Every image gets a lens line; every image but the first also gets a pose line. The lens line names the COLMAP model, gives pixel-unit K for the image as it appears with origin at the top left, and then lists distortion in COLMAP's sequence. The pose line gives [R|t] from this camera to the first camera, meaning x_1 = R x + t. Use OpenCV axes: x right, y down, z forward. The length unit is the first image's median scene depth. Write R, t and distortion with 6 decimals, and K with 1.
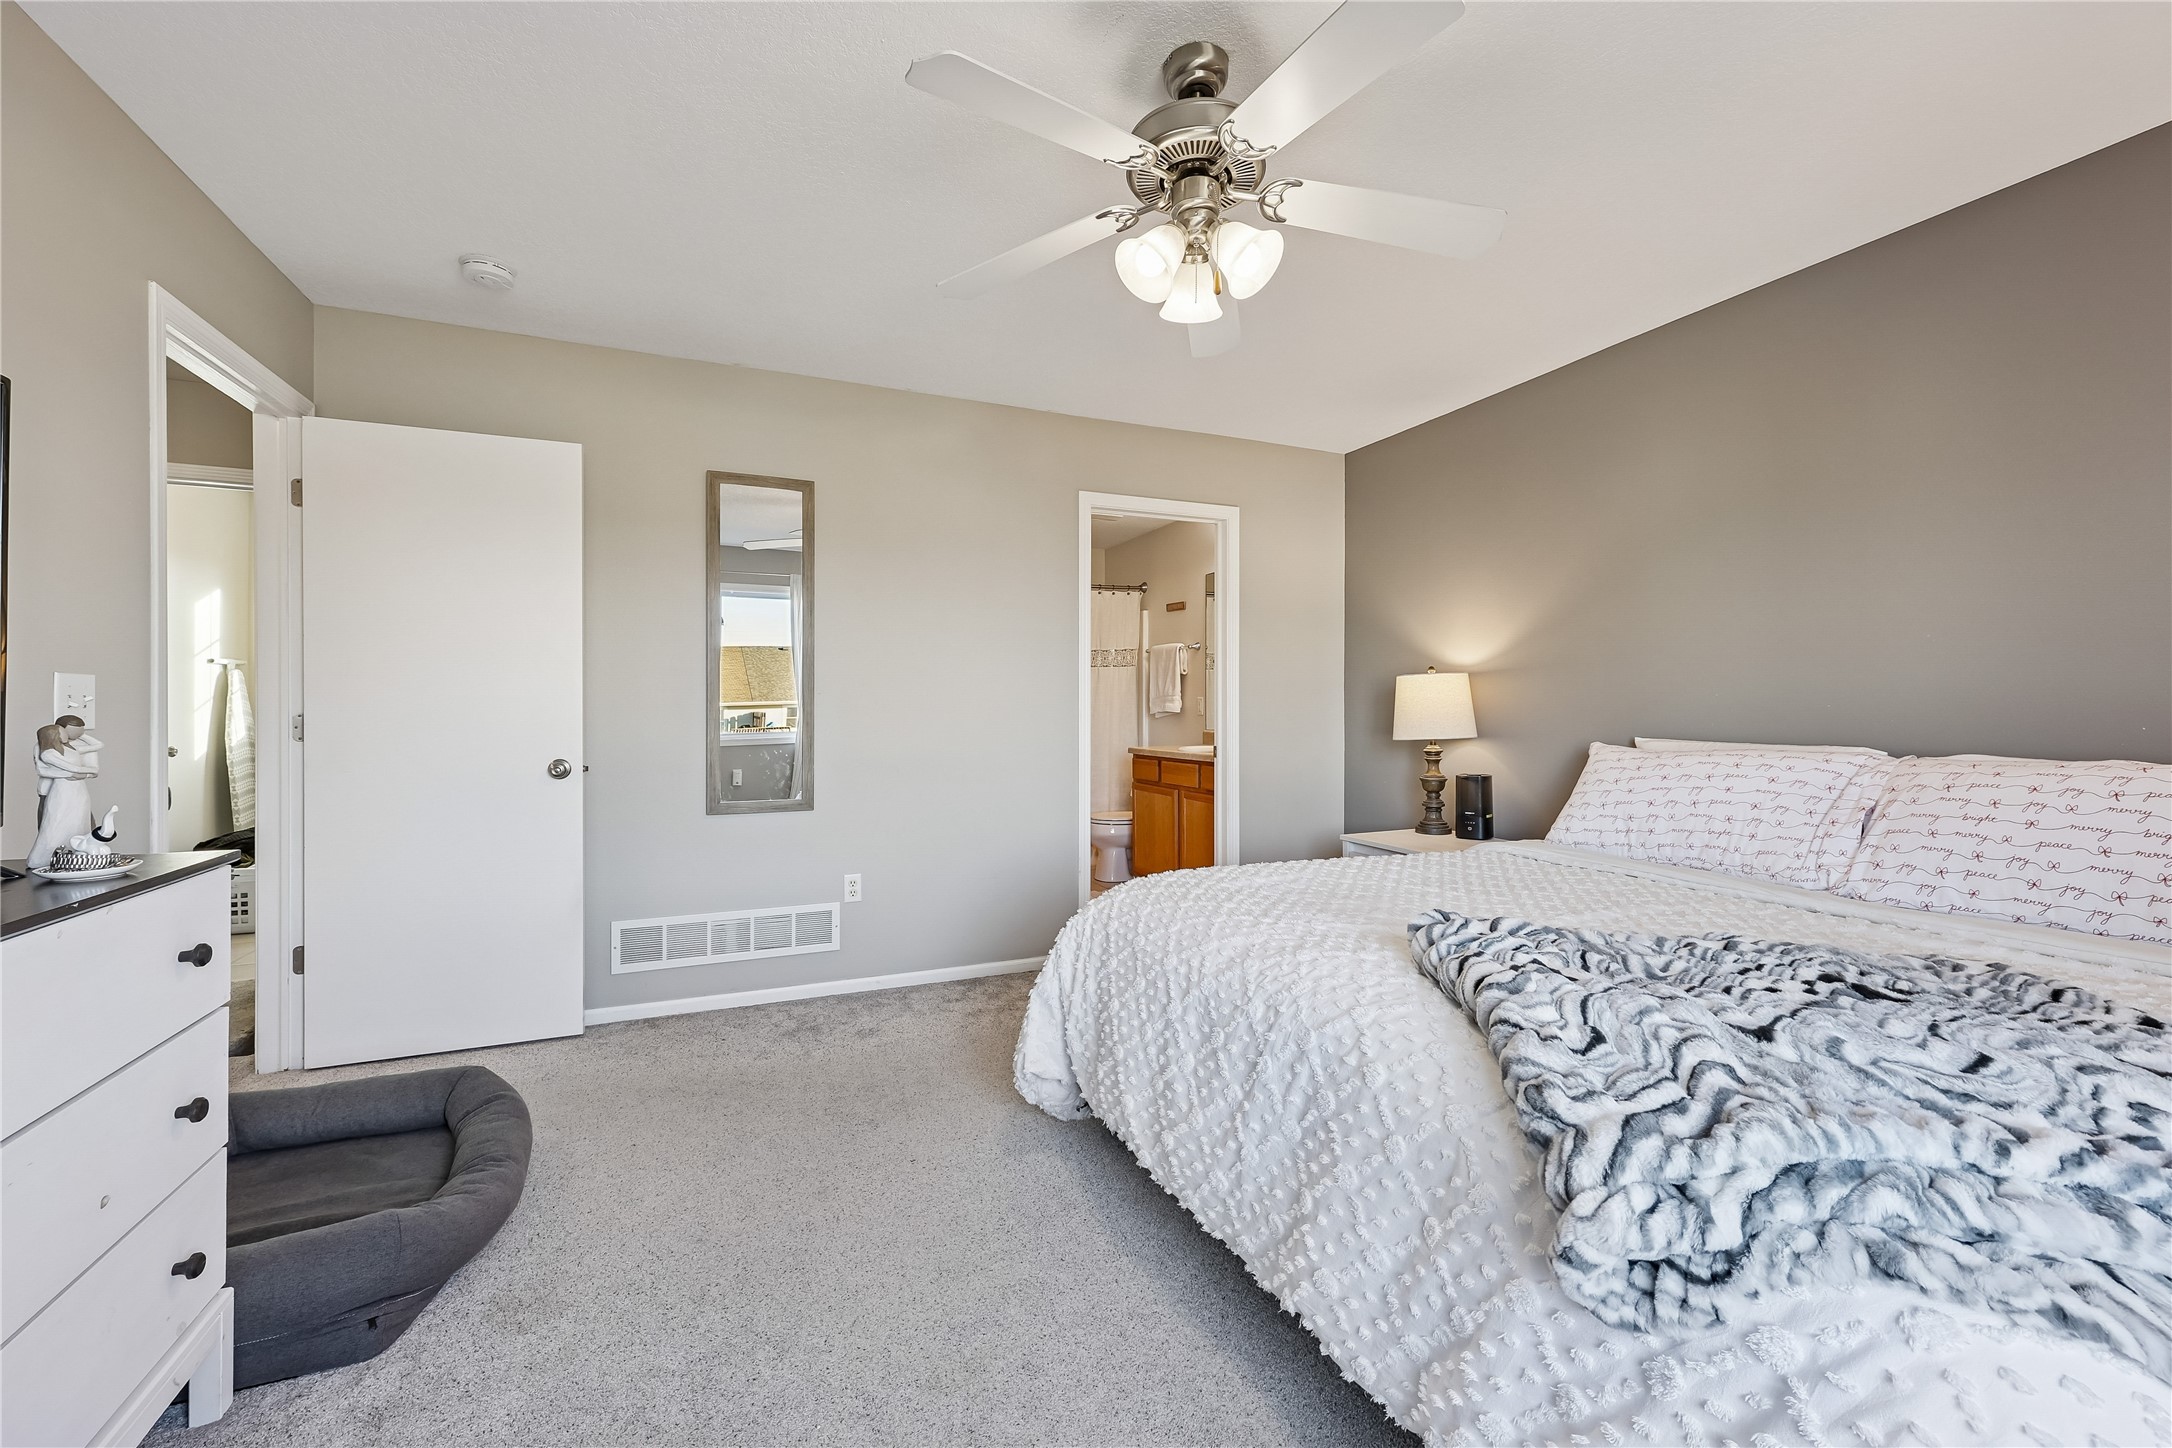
lens RADIAL K [[862.4, 0, 1080.3], [0, 862.4, 704.2], [0, 0, 1]] dist [0.000381, 0.000124]
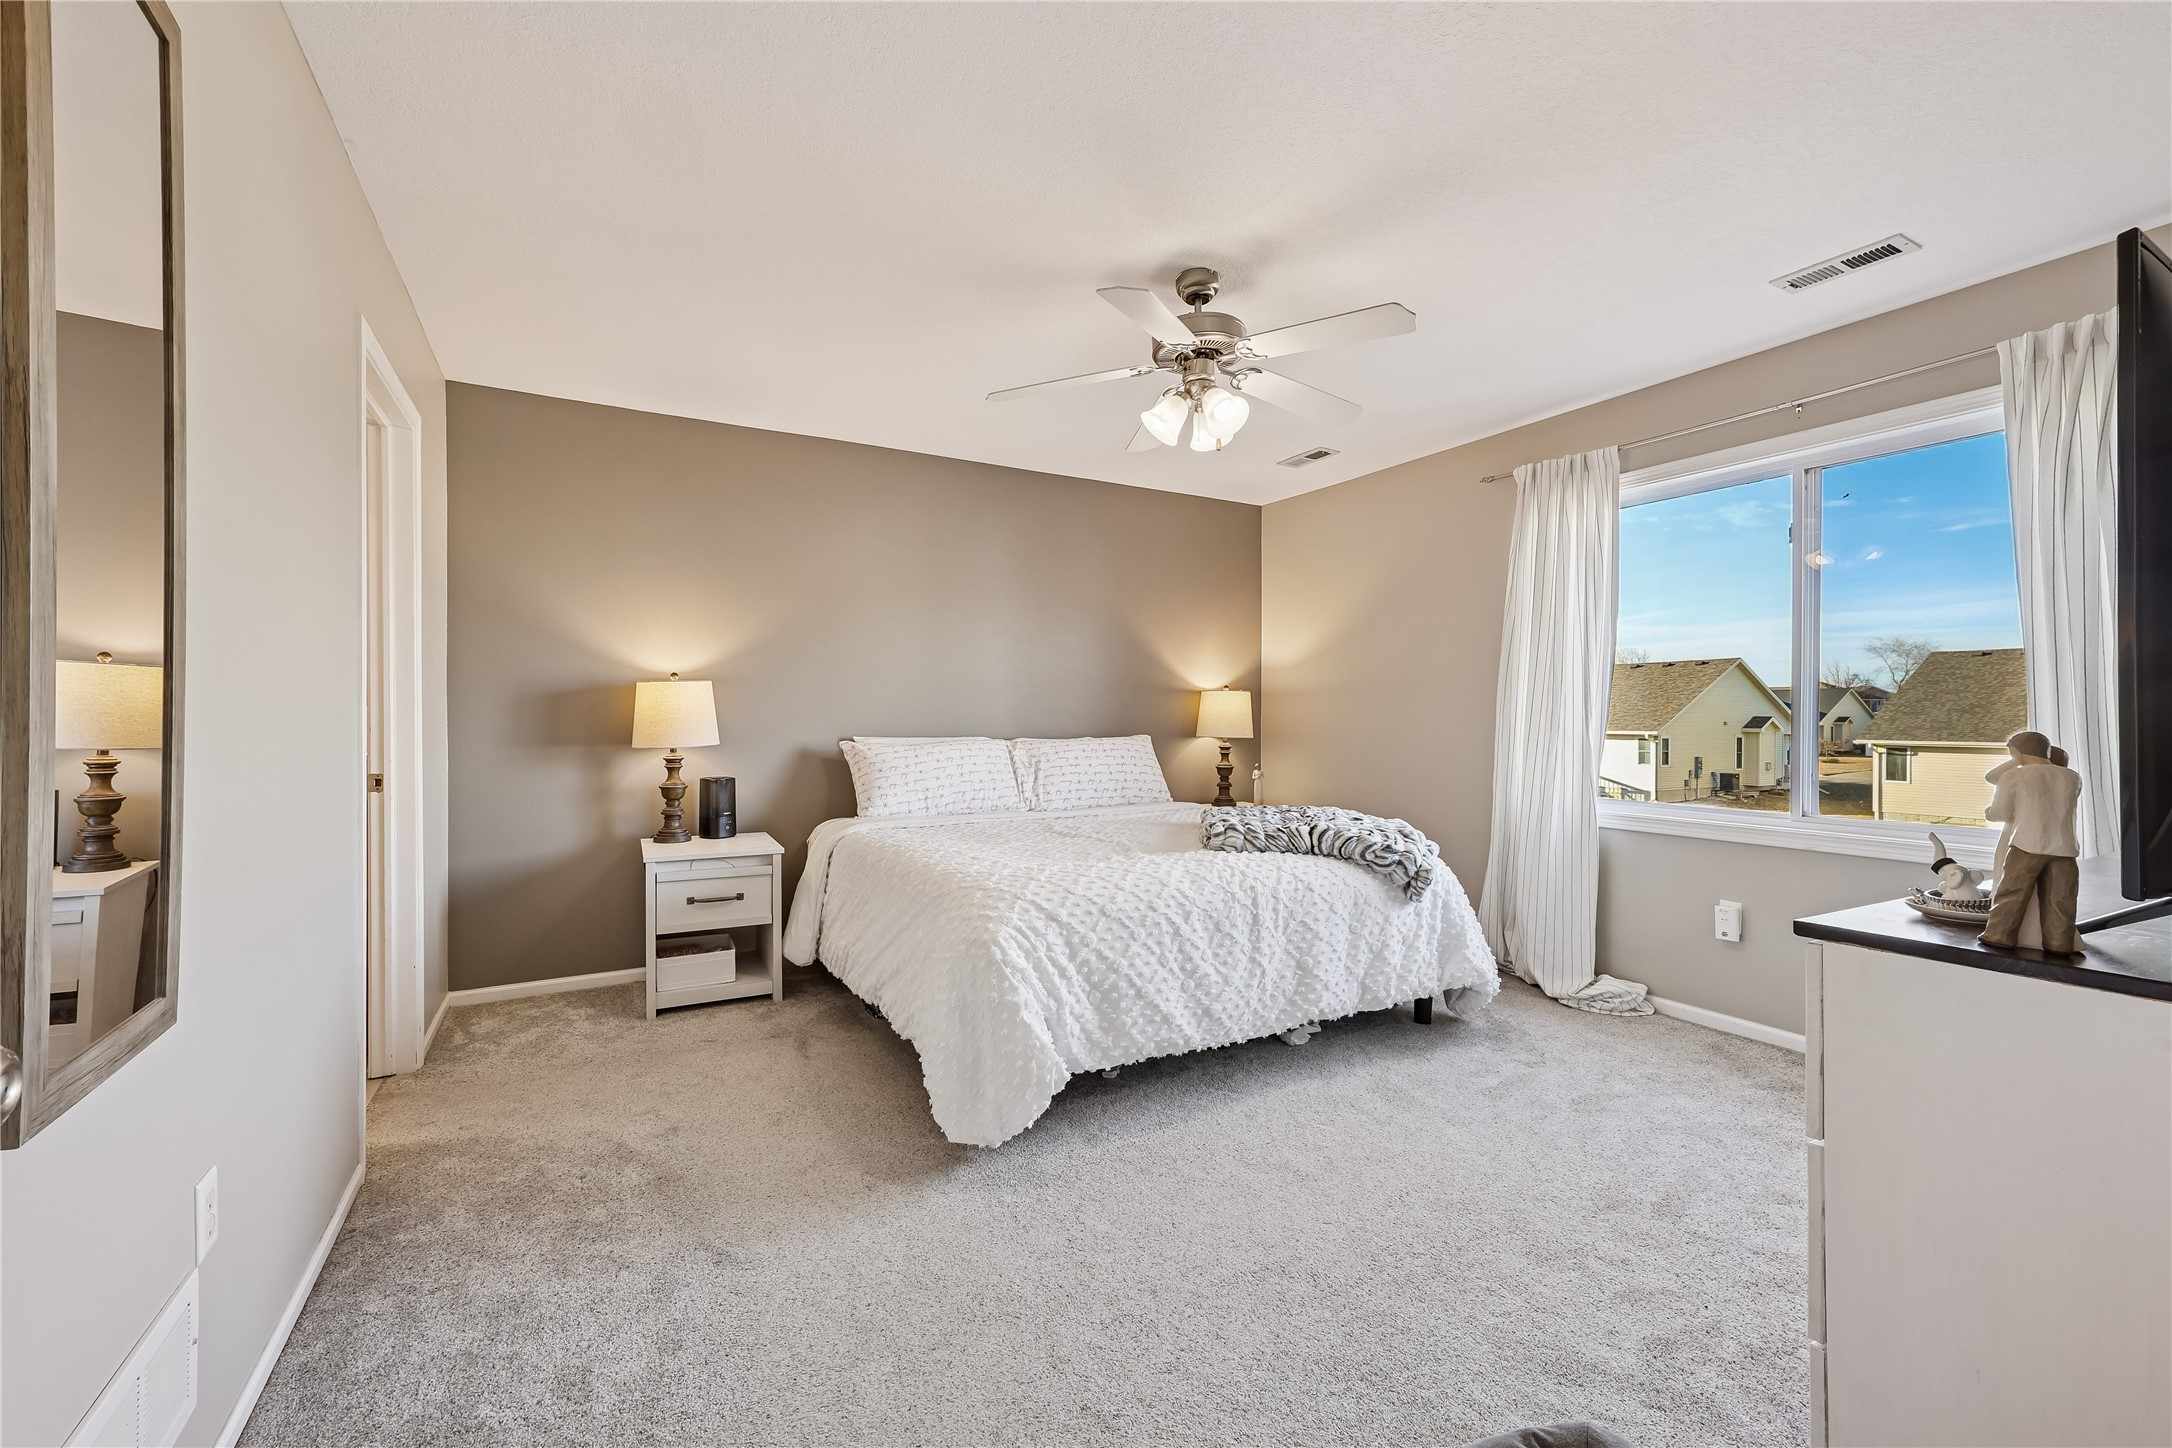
lens RADIAL K [[862.4, 0, 1080.3], [0, 862.4, 704.2], [0, 0, 1]] dist [0.000381, 0.000124]
pose [[-0.121367, 0.009777, 0.992560, -0.520763], [-0.009226, 0.999897, -0.010977, -0.001238], [-0.992565, -0.010489, -0.121264, 0.545150]]
